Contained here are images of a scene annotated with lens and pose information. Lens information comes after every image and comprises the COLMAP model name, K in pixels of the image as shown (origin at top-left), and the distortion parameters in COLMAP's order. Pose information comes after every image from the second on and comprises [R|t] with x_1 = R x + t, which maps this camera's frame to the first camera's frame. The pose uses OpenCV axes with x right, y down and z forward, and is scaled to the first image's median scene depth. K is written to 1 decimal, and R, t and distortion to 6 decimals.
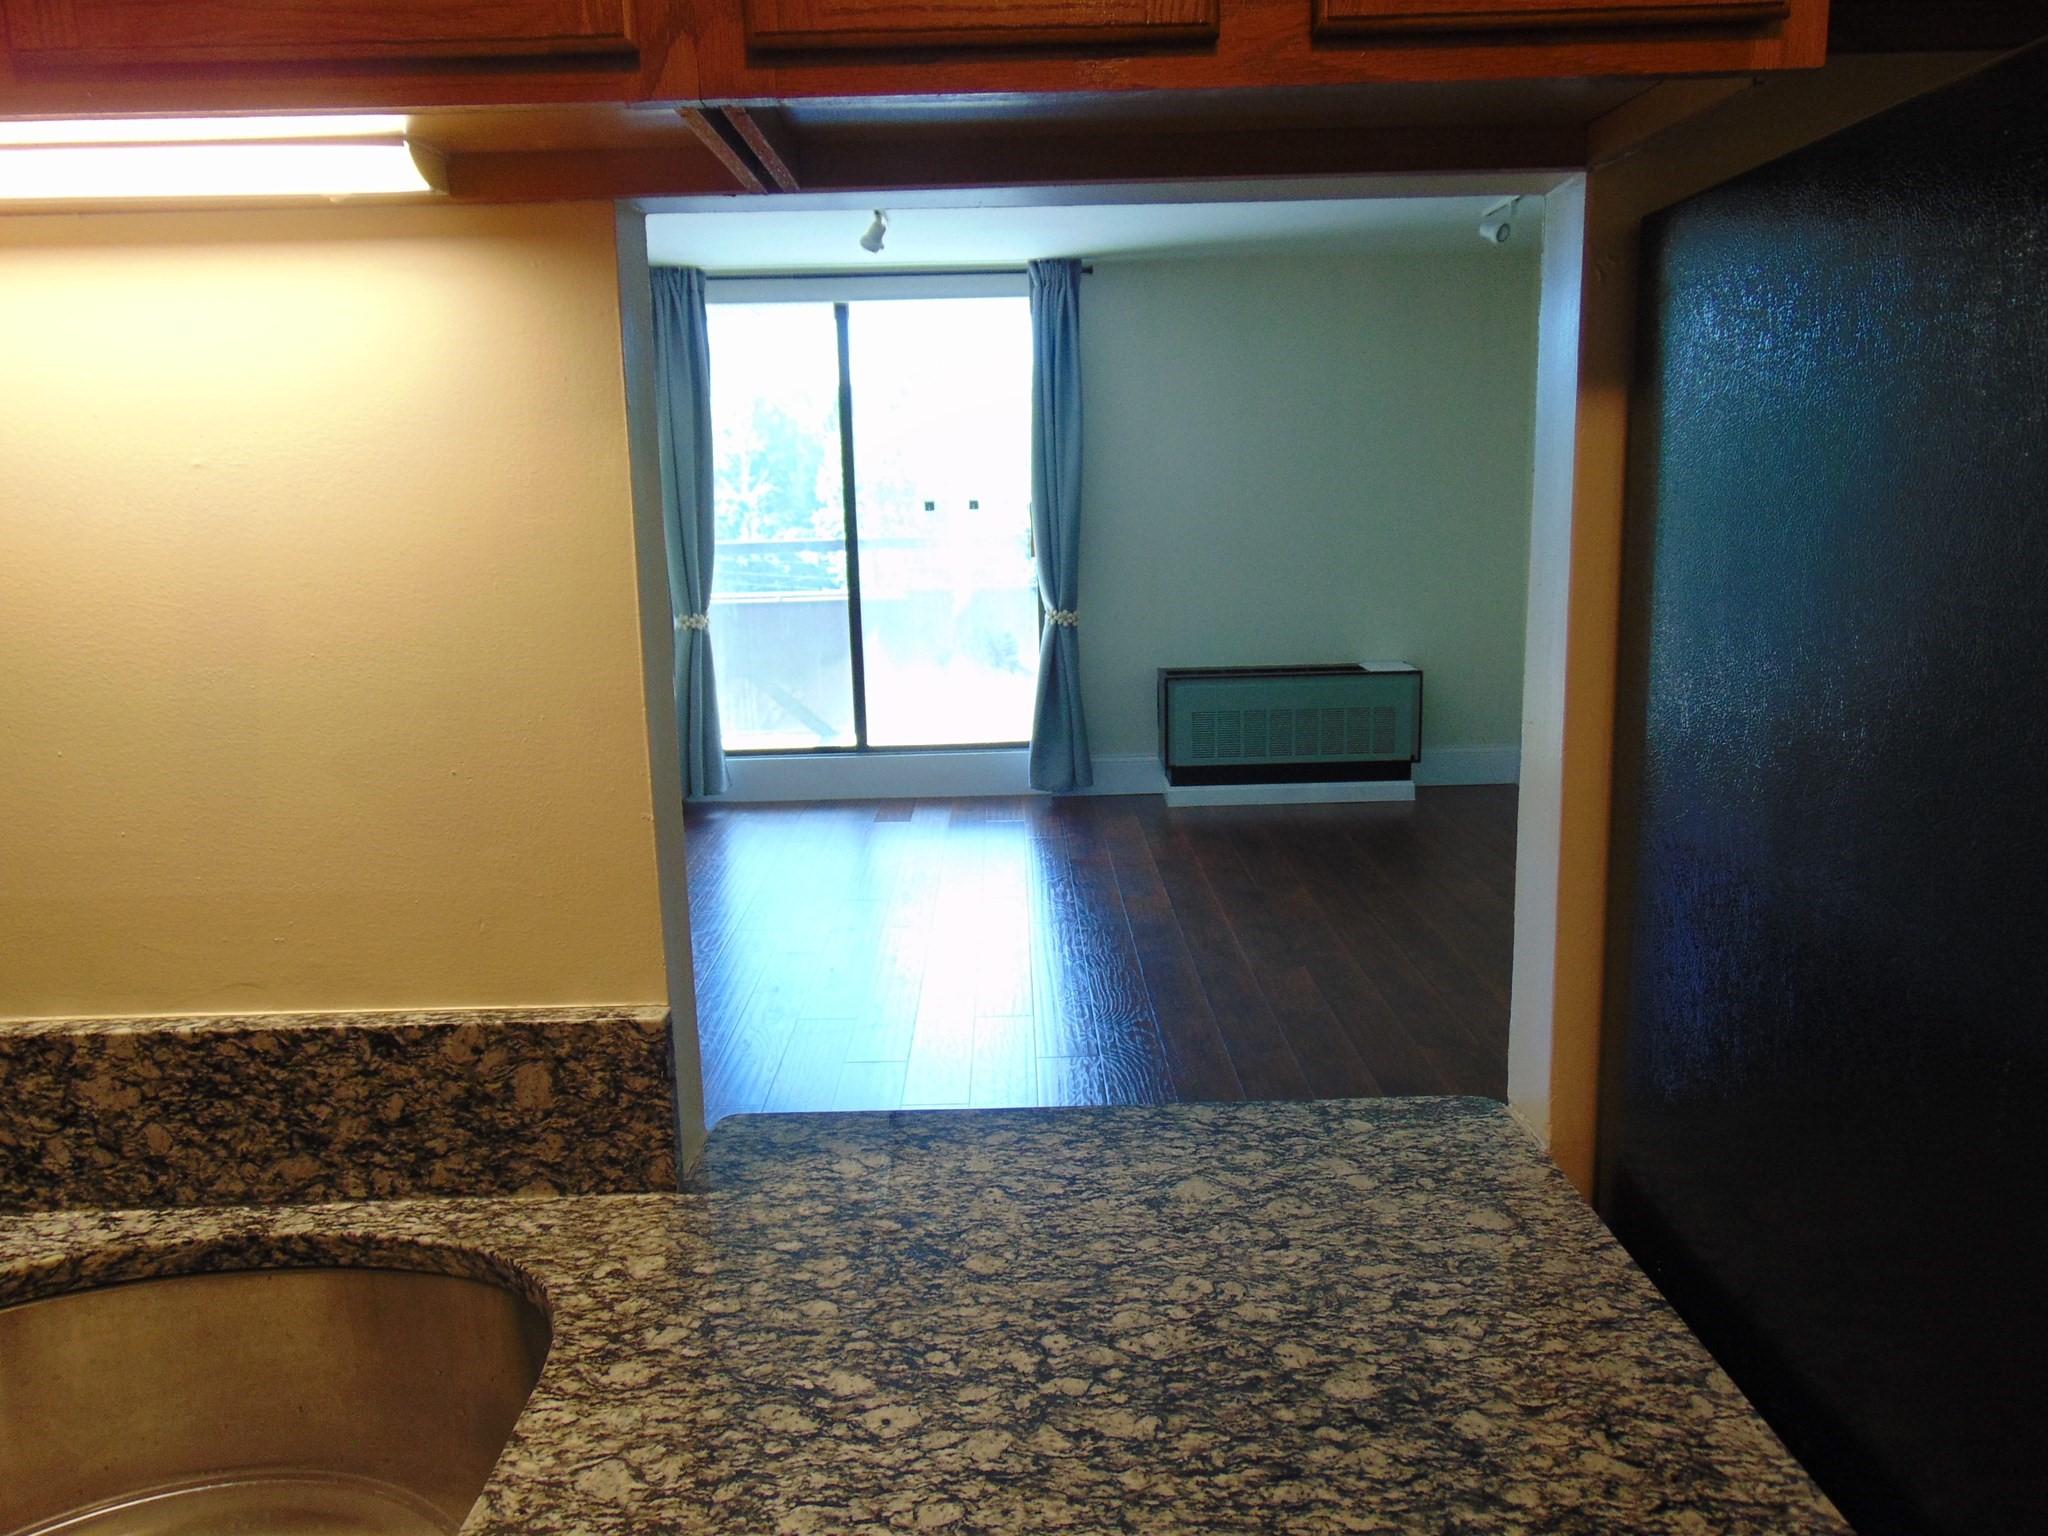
lens RADIAL K [[1521.3, 0, 1024.0], [0, 1521.3, 768.0], [0, 0, 1]] dist [-0.036587, 0.074871]
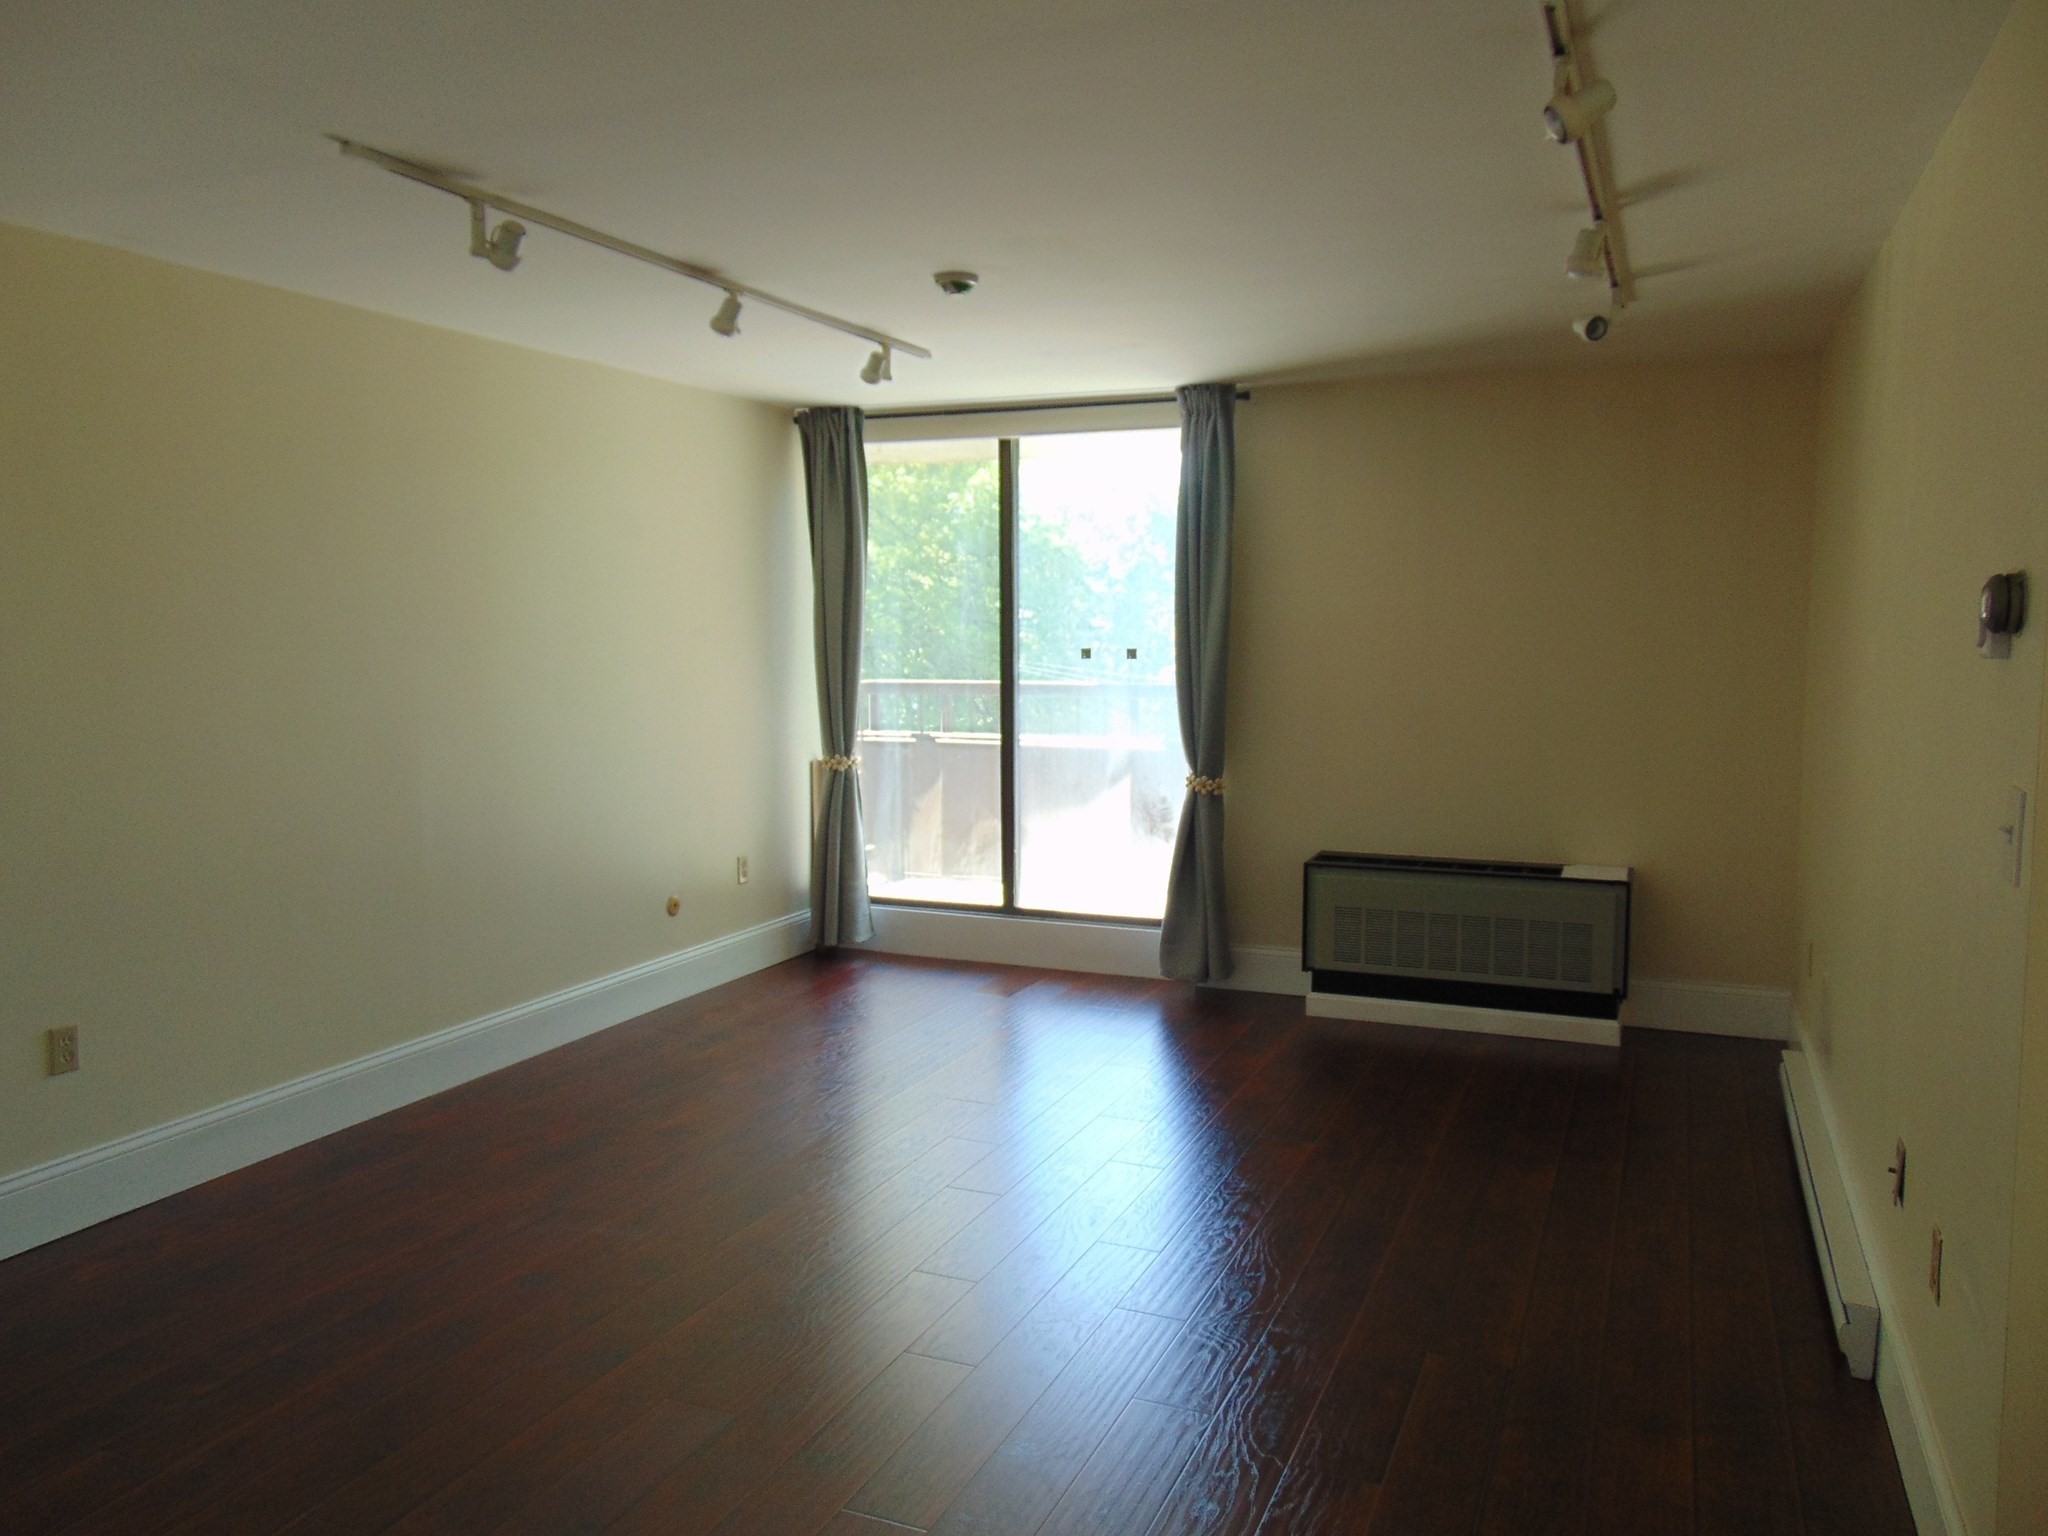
lens RADIAL K [[1521.3, 0, 1024.0], [0, 1521.3, 768.0], [0, 0, 1]] dist [-0.036587, 0.074871]
pose [[0.915890, 0.061998, -0.396613, 0.277063], [-0.095713, 0.993234, -0.065767, -0.040421], [0.389852, 0.098196, 0.915627, 0.154492]]
